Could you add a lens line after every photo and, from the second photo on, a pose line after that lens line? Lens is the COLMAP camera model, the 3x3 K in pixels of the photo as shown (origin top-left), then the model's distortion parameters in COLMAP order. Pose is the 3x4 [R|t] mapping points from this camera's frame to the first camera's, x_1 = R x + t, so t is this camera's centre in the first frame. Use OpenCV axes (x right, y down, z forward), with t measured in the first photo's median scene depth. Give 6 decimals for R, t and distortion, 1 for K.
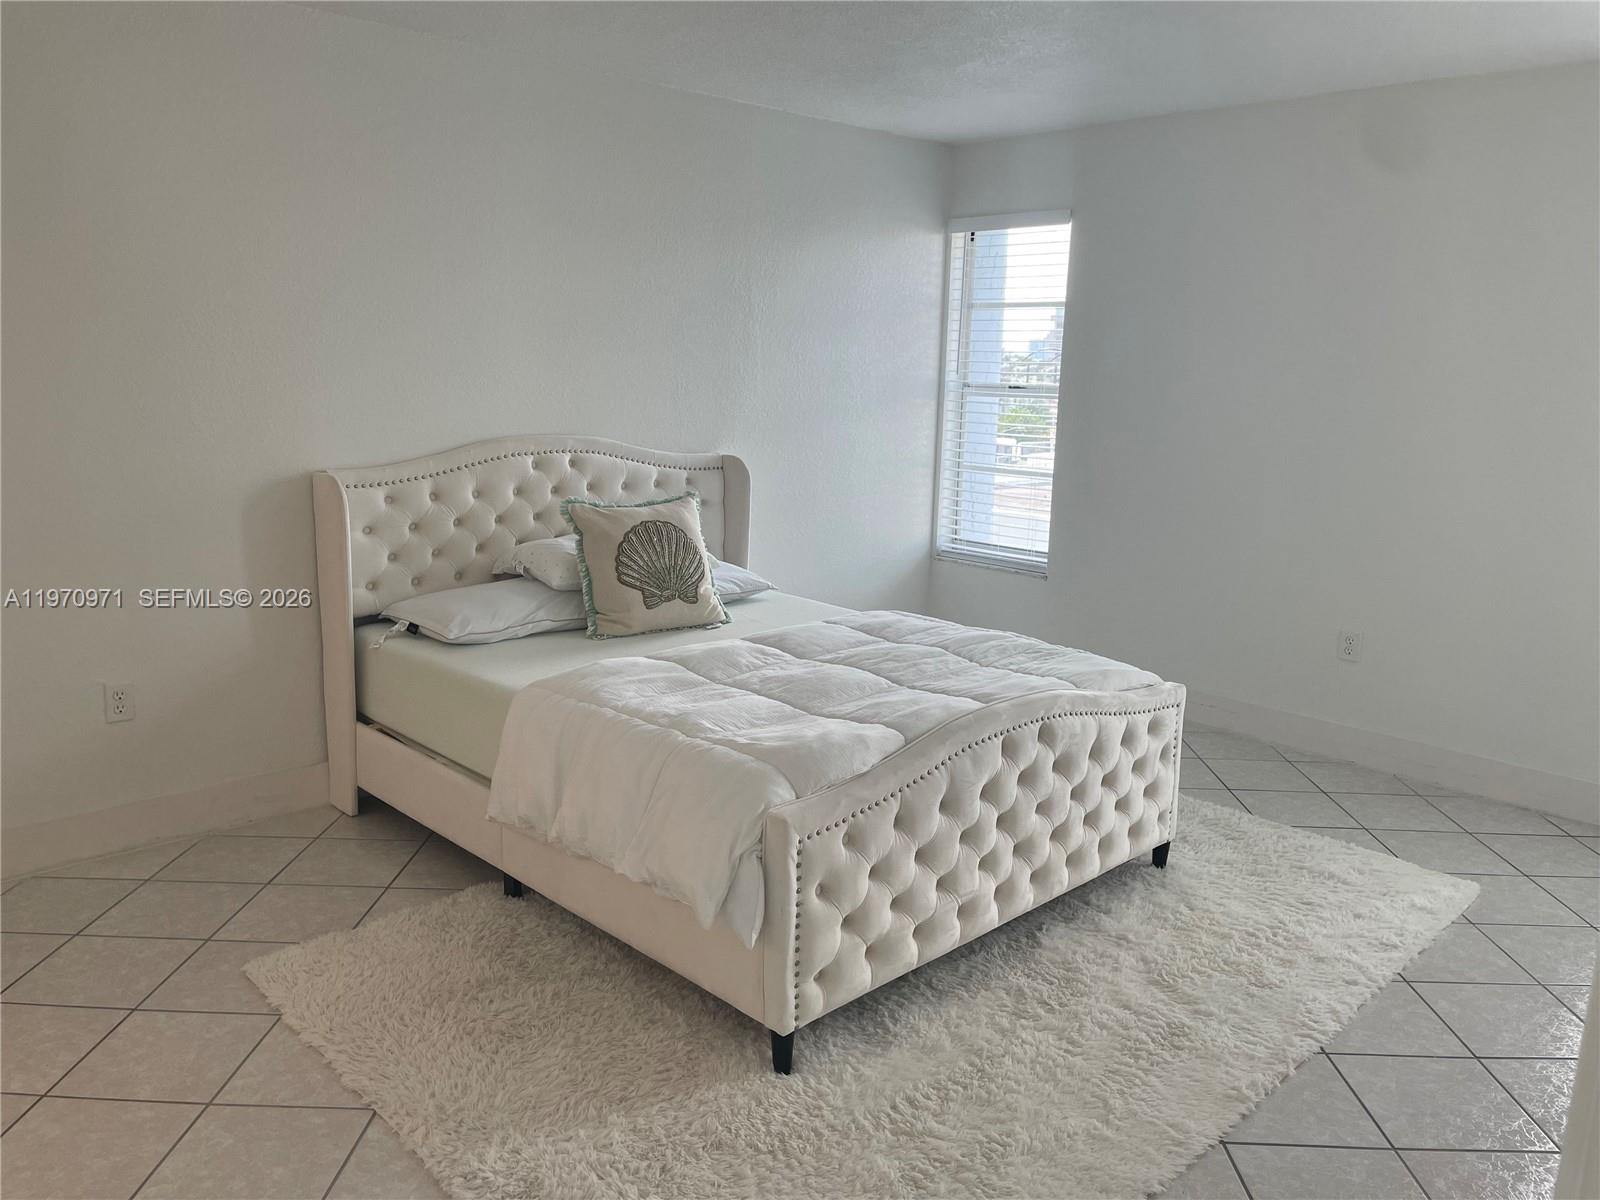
lens RADIAL K [[1205.4, 0, 811.5], [0, 1205.4, 594.4], [0, 0, 1]] dist [0.096970, -0.128337]
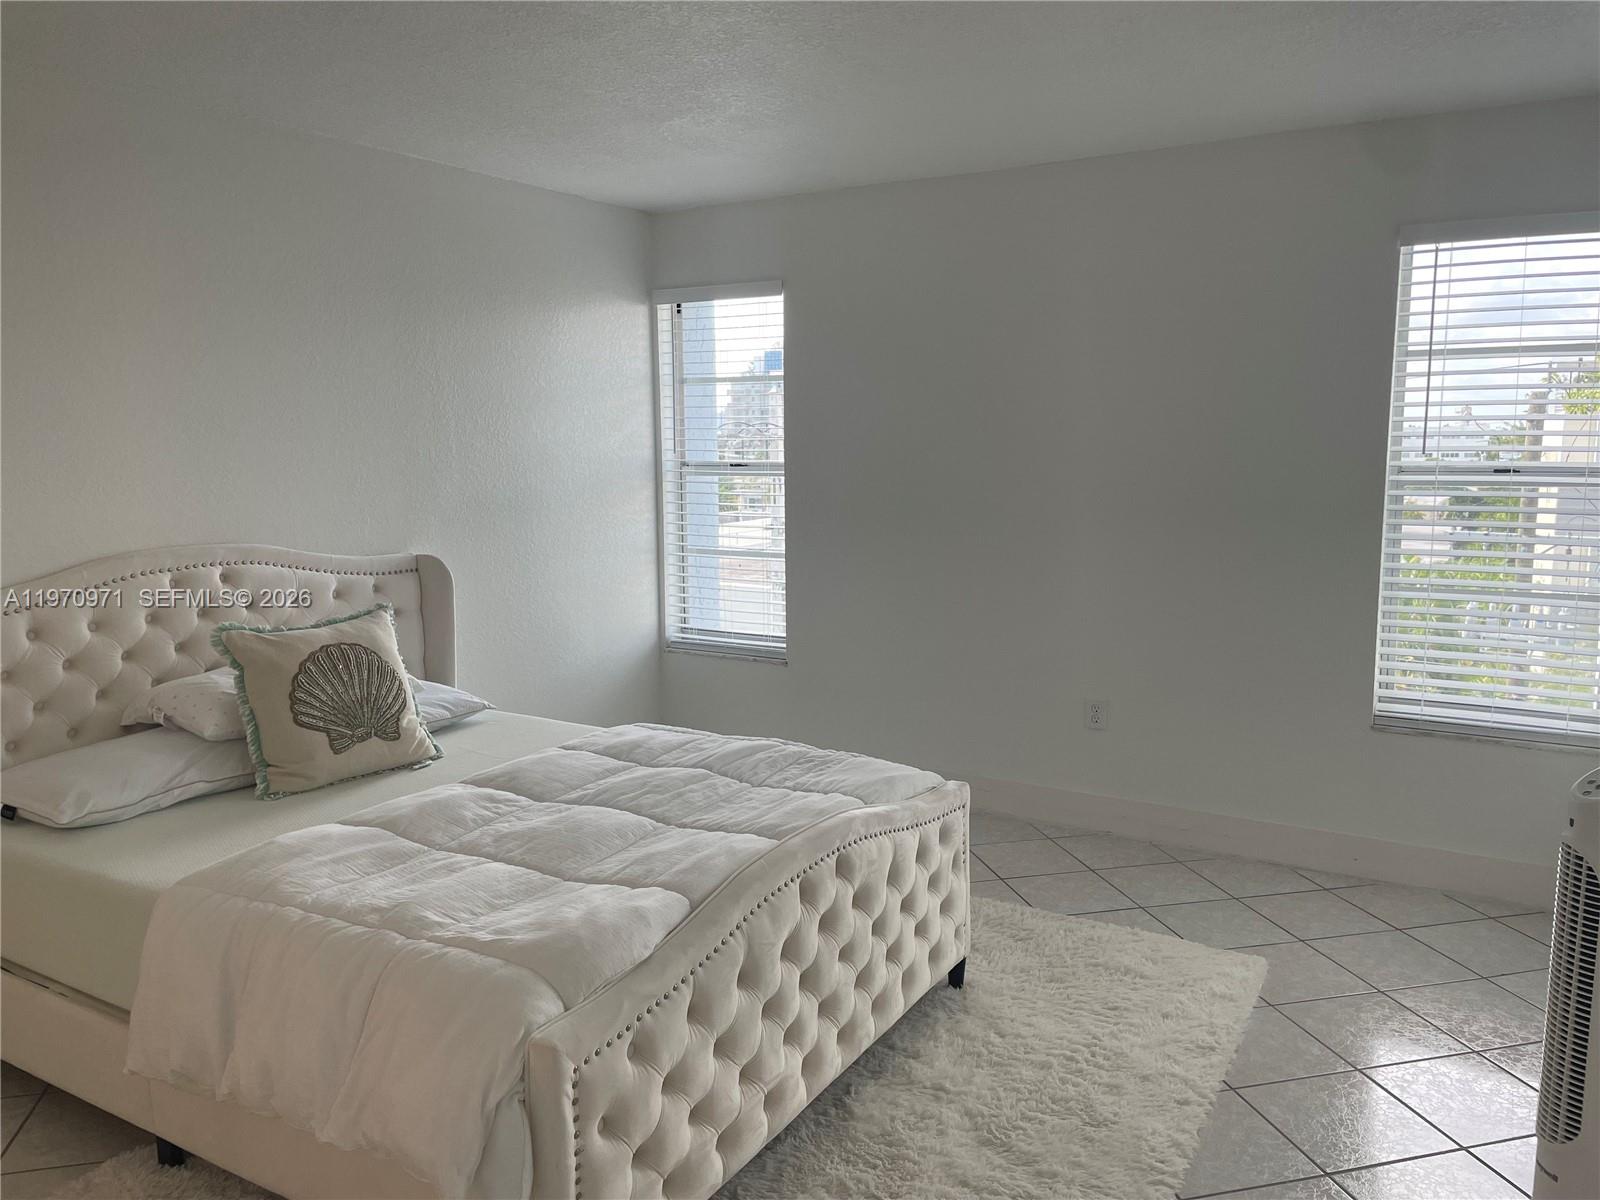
lens RADIAL K [[1205.4, 0, 811.5], [0, 1205.4, 594.4], [0, 0, 1]] dist [0.096970, -0.128337]
pose [[0.966548, -0.063873, 0.248405, -0.026783], [0.078499, 0.995689, -0.049417, -0.032565], [-0.244178, 0.067263, 0.967395, 0.137076]]
